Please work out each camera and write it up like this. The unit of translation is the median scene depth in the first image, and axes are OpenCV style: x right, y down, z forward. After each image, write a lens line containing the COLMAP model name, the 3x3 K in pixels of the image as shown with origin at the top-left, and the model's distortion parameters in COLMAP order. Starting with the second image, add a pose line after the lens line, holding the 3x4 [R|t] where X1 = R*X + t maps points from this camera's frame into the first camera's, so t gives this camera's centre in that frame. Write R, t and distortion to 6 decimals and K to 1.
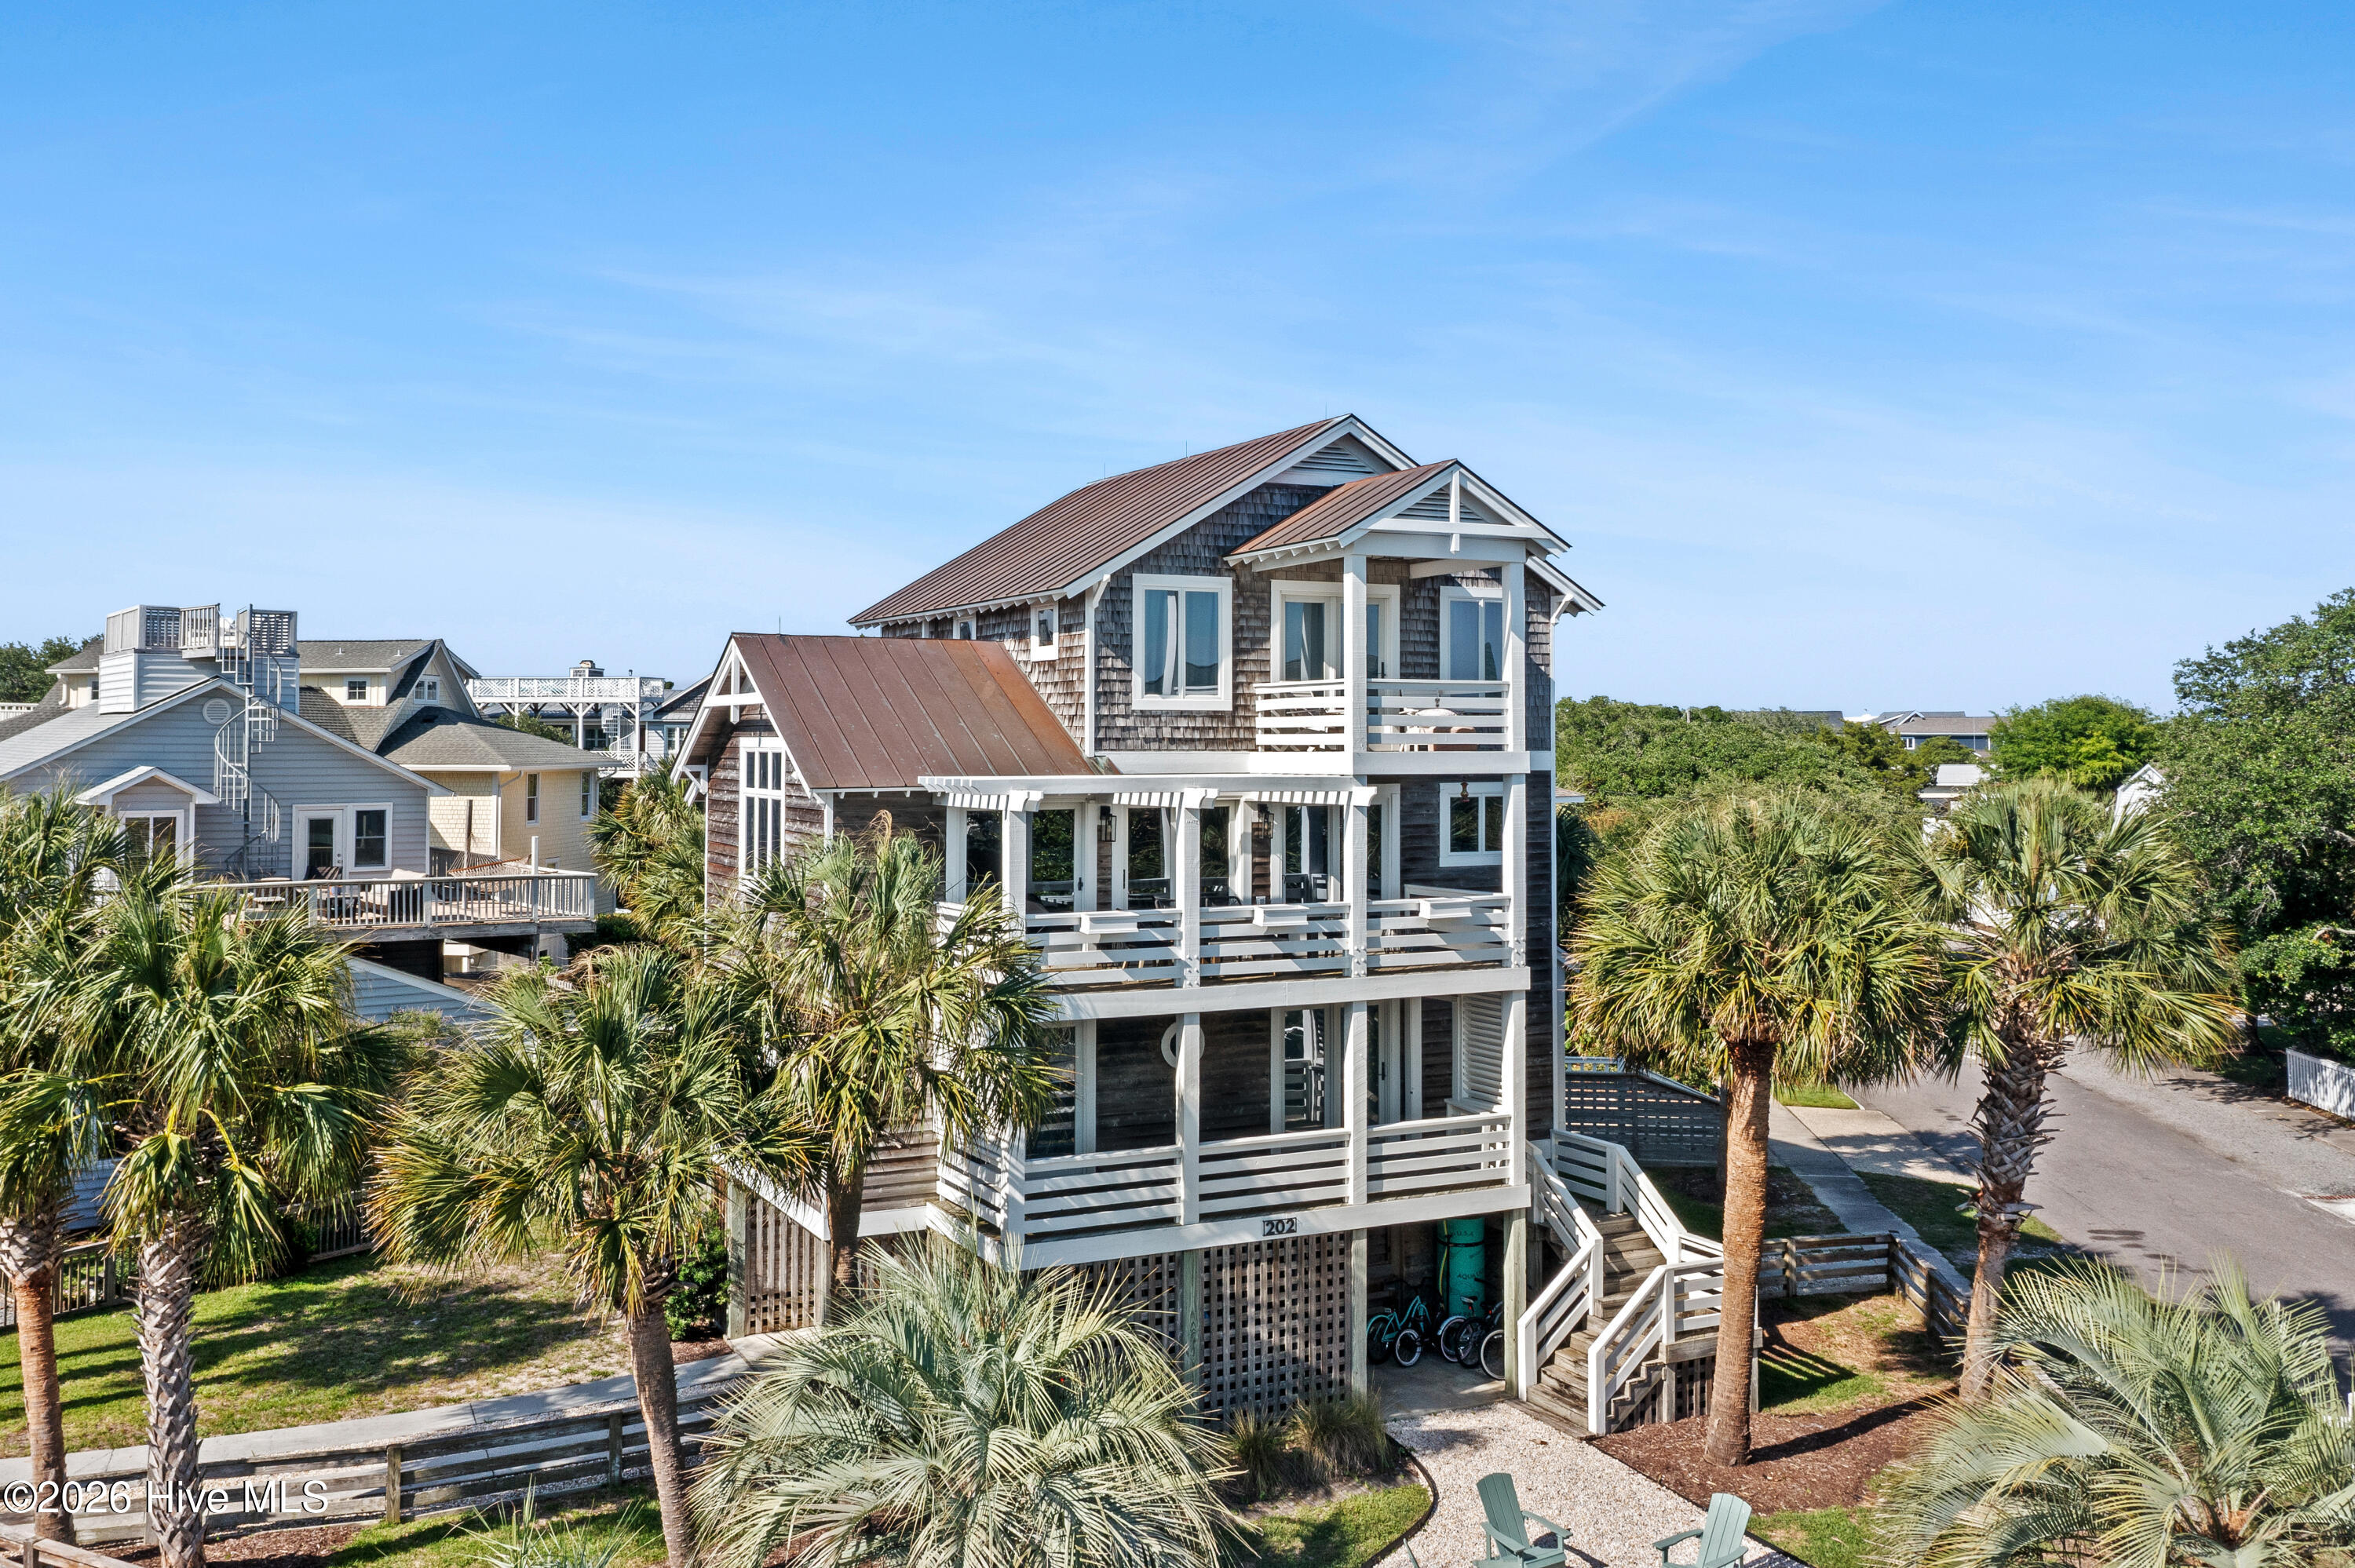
lens RADIAL K [[1932.8, 0, 1108.5], [0, 1932.8, 689.3], [0, 0, 1]] dist [-0.003586, -0.004510]
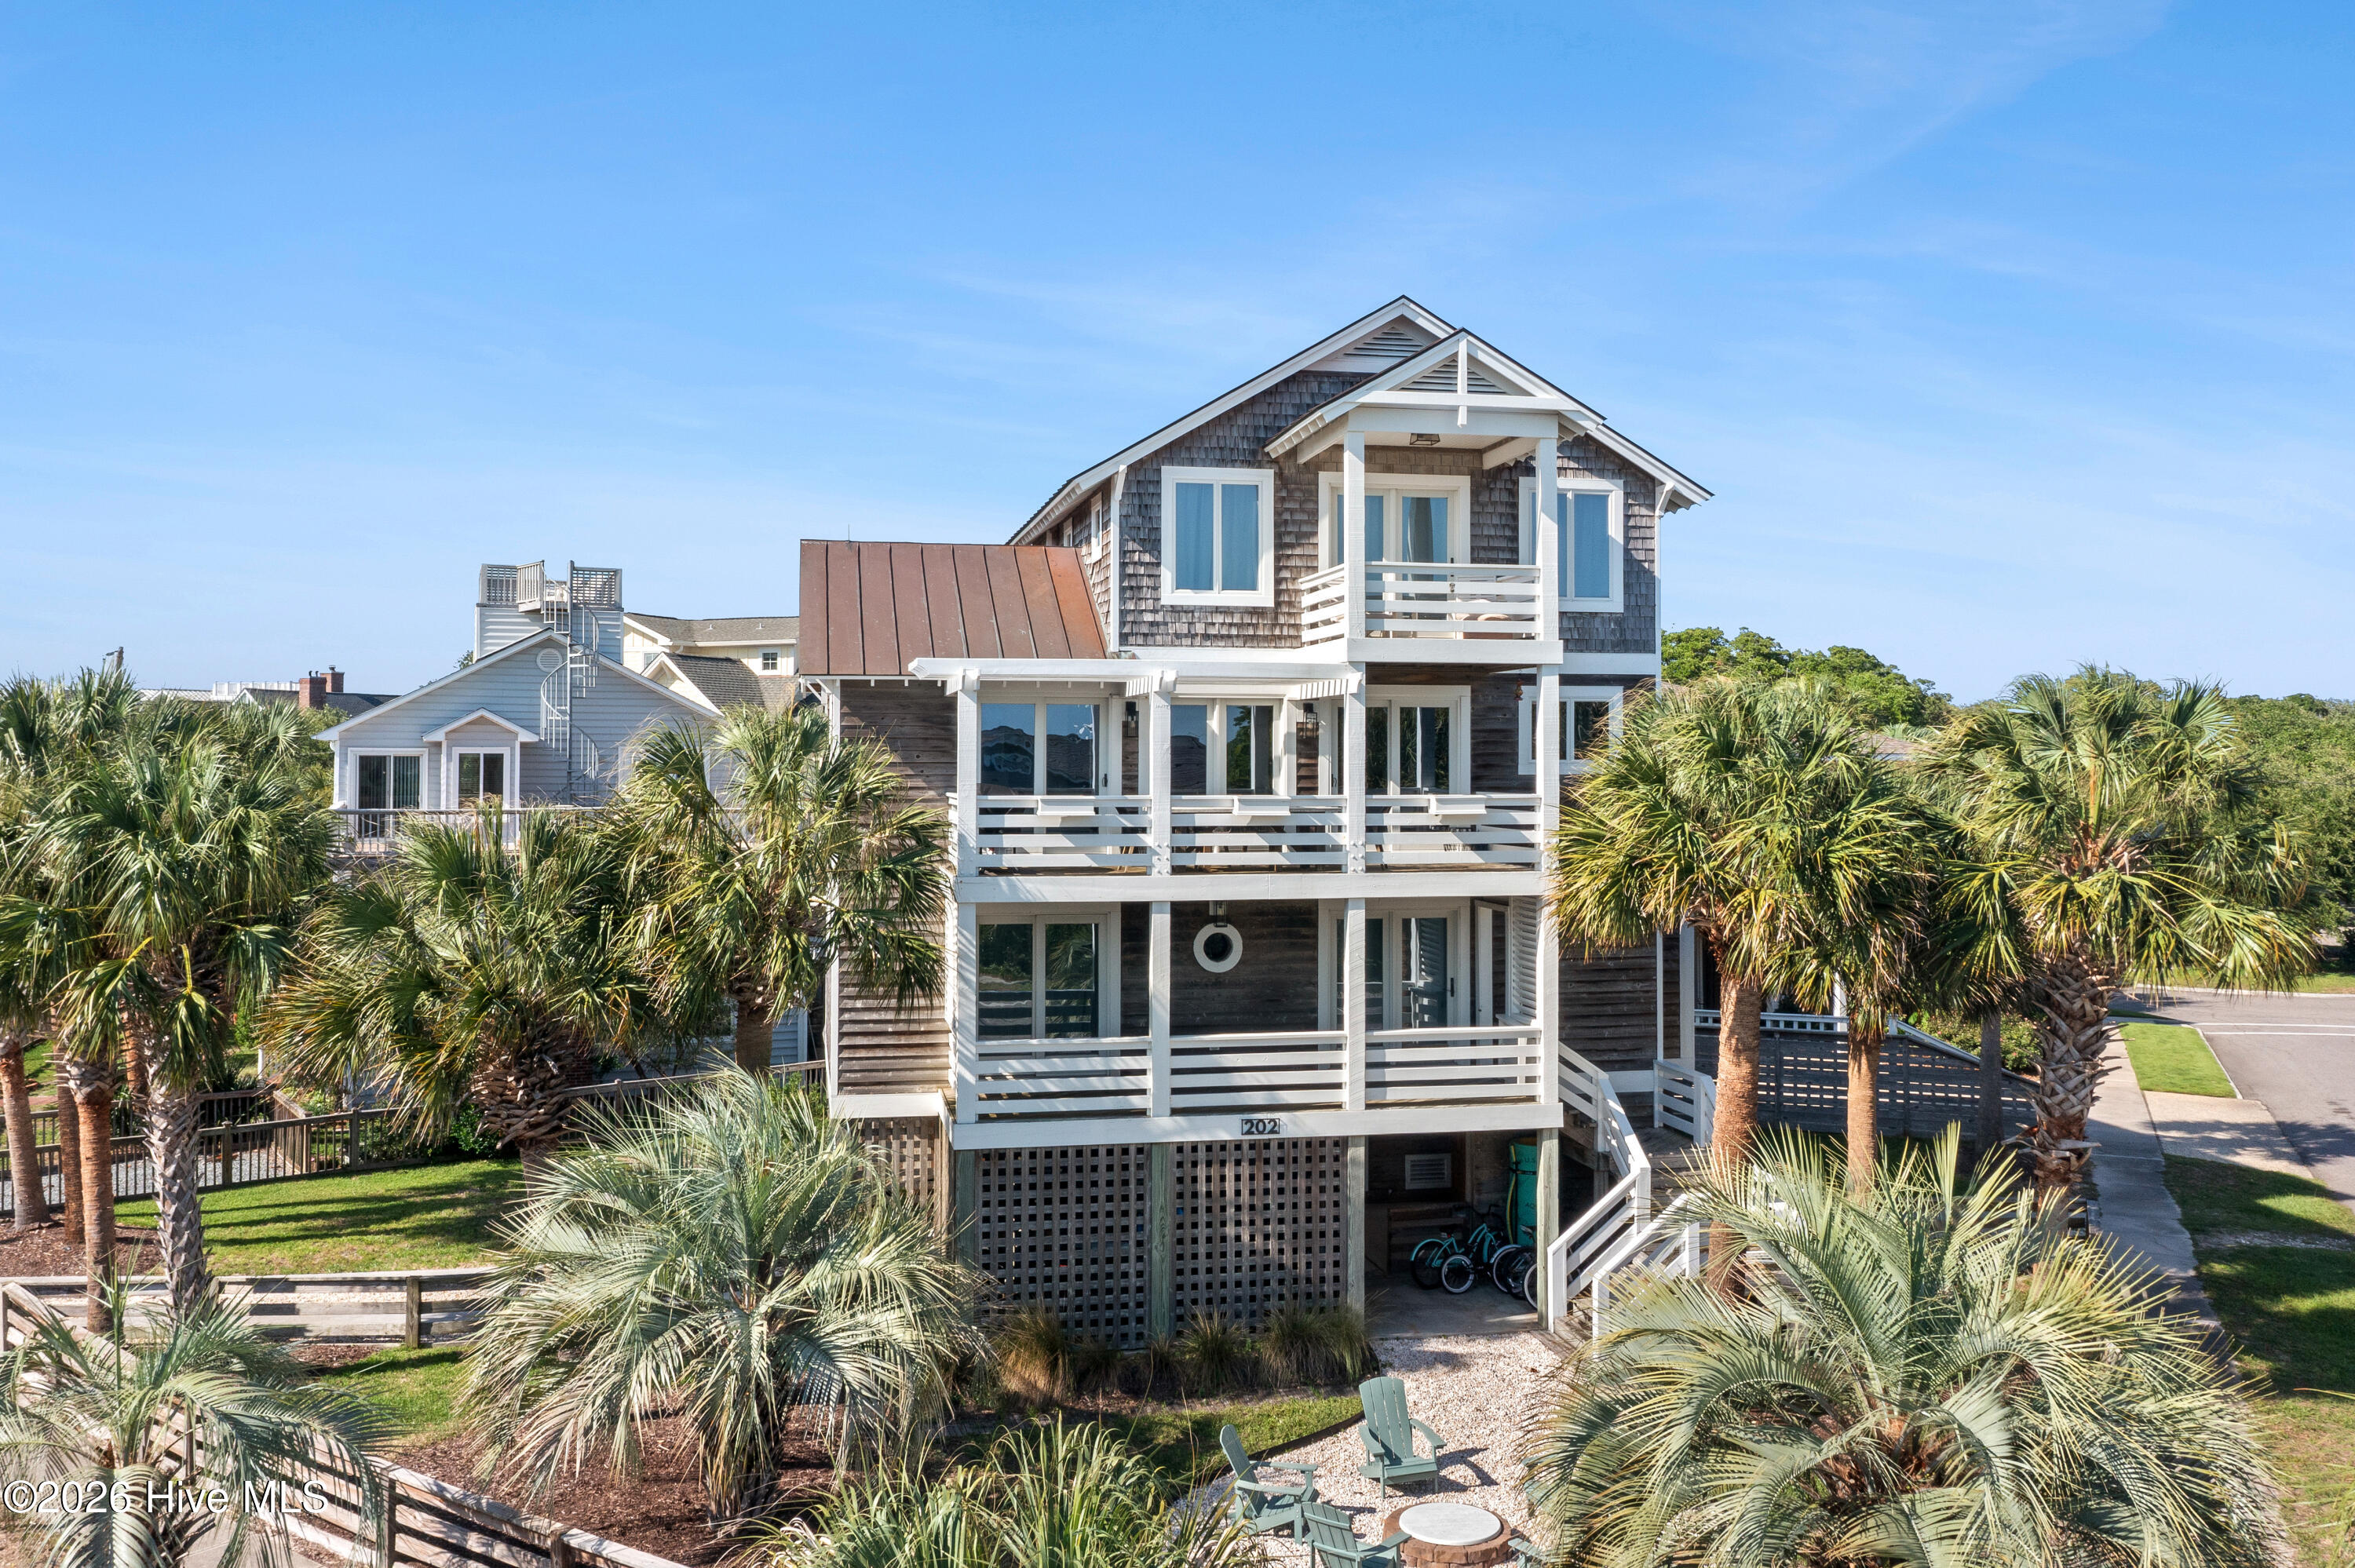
lens RADIAL K [[1918.1, 0, 1183.2], [0, 1918.1, 711.0], [0, 0, 1]] dist [-0.006830, -0.001048]
pose [[0.968855, -0.003201, -0.247606, 0.279201], [0.005228, 0.999958, 0.007532, 0.060477], [0.247572, -0.008592, 0.968831, 0.060198]]
